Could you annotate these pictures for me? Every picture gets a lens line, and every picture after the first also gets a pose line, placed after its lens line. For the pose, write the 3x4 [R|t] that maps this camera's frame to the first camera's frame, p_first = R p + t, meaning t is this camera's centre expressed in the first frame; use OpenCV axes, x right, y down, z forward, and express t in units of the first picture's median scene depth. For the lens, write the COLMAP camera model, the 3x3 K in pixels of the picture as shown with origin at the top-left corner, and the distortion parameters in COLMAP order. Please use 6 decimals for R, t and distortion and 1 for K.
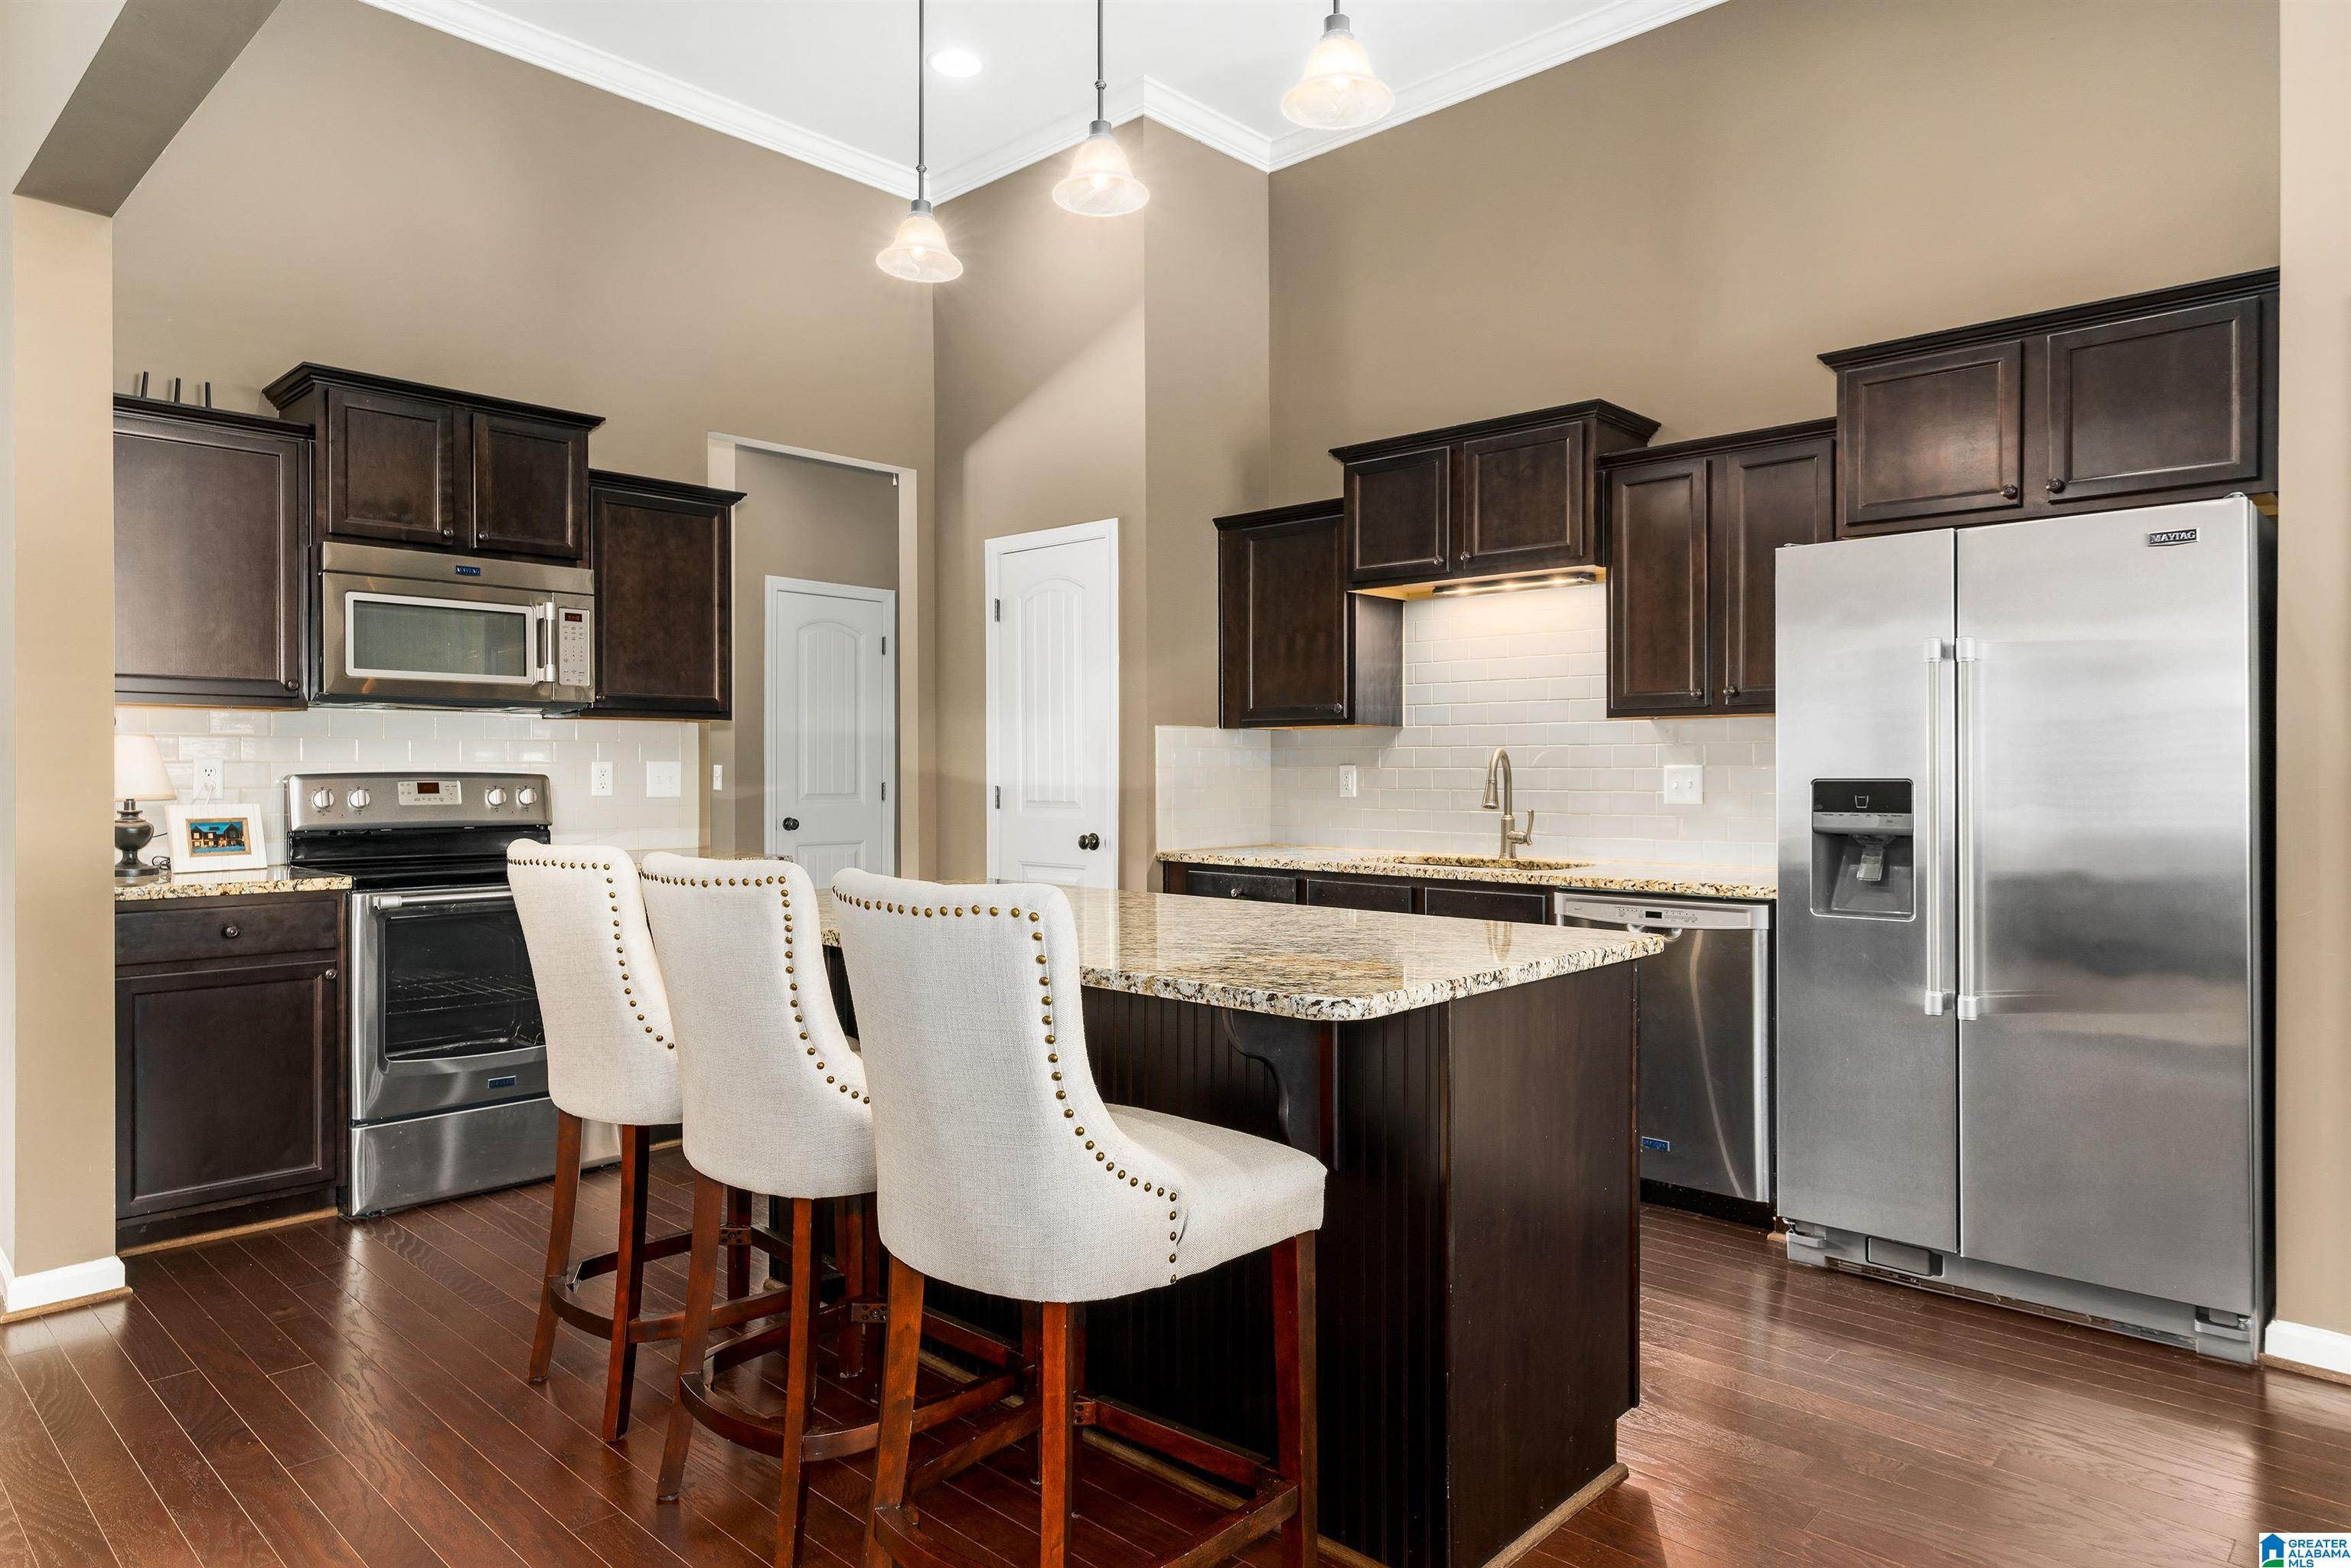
lens RADIAL K [[1407.0, 0, 1175.2], [0, 1407.0, 781.6], [0, 0, 1]] dist [-0.009765, 0.002410]
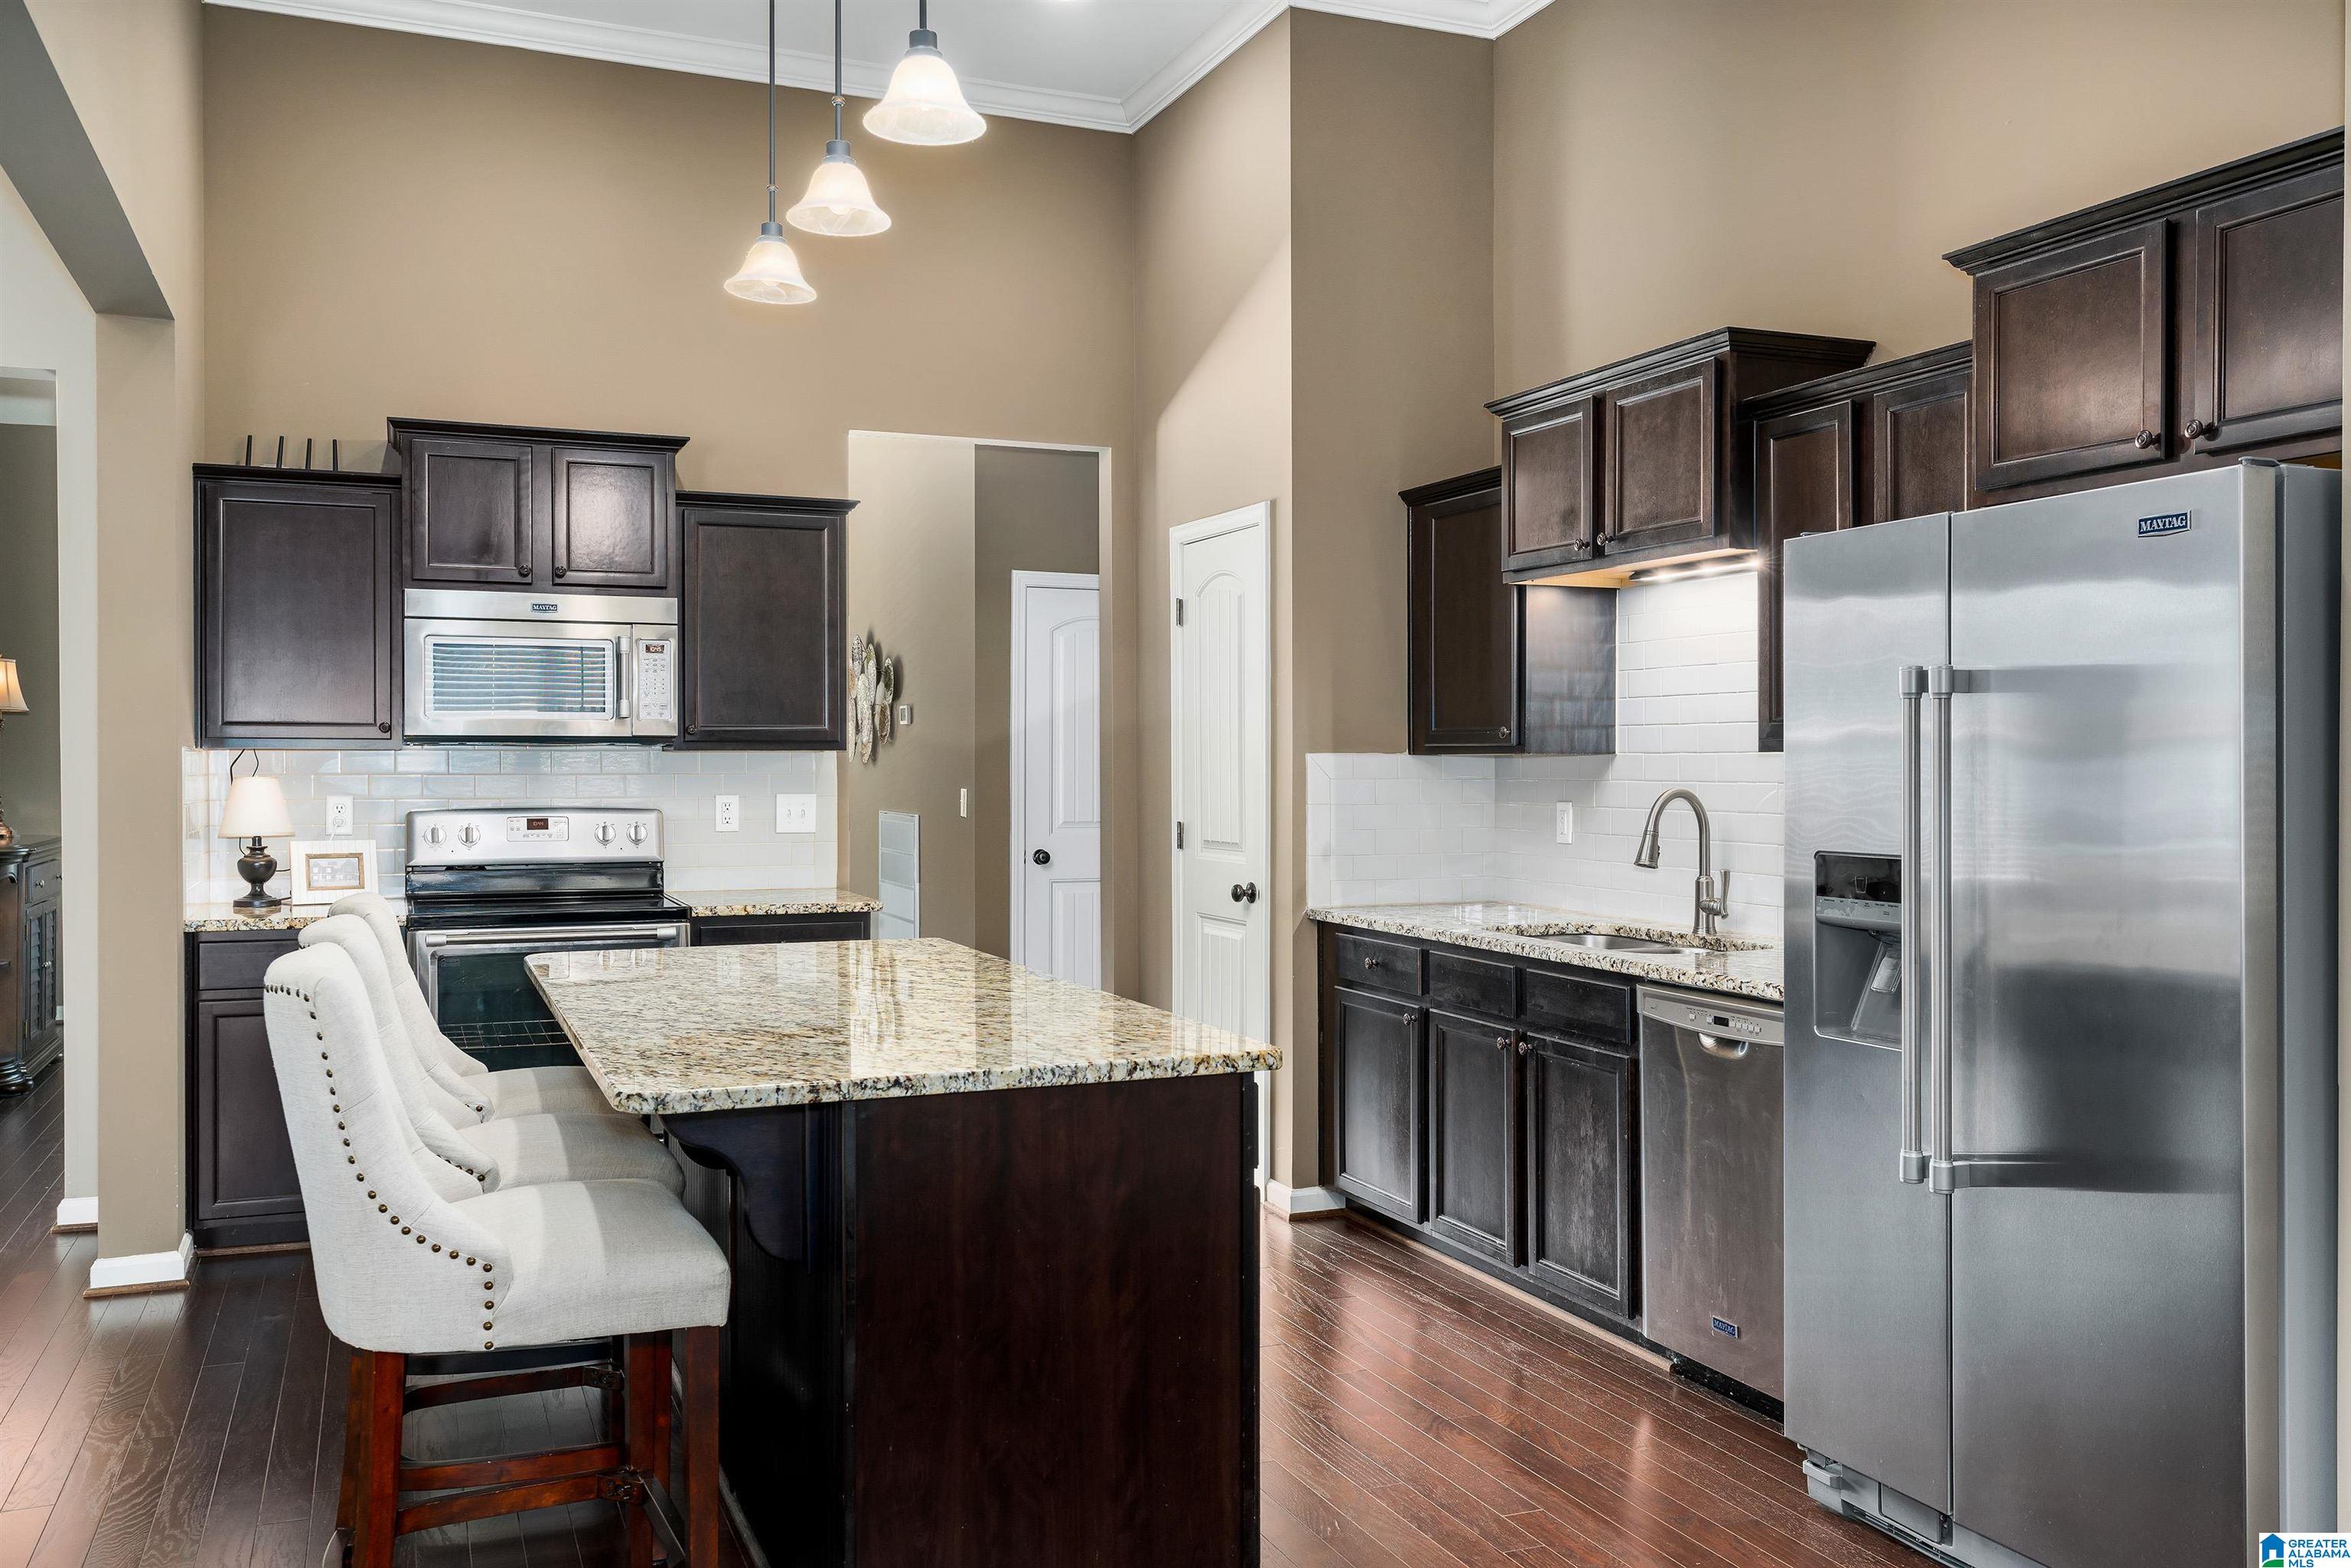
lens RADIAL K [[1884.6, 0, 1170.0], [0, 1884.6, 778.0], [0, 0, 1]] dist [-0.007820, 0.006184]
pose [[0.913276, 0.003571, -0.407325, 0.487737], [-0.003123, 0.999994, 0.001763, -0.036742], [0.407329, -0.000338, 0.913281, -0.041577]]
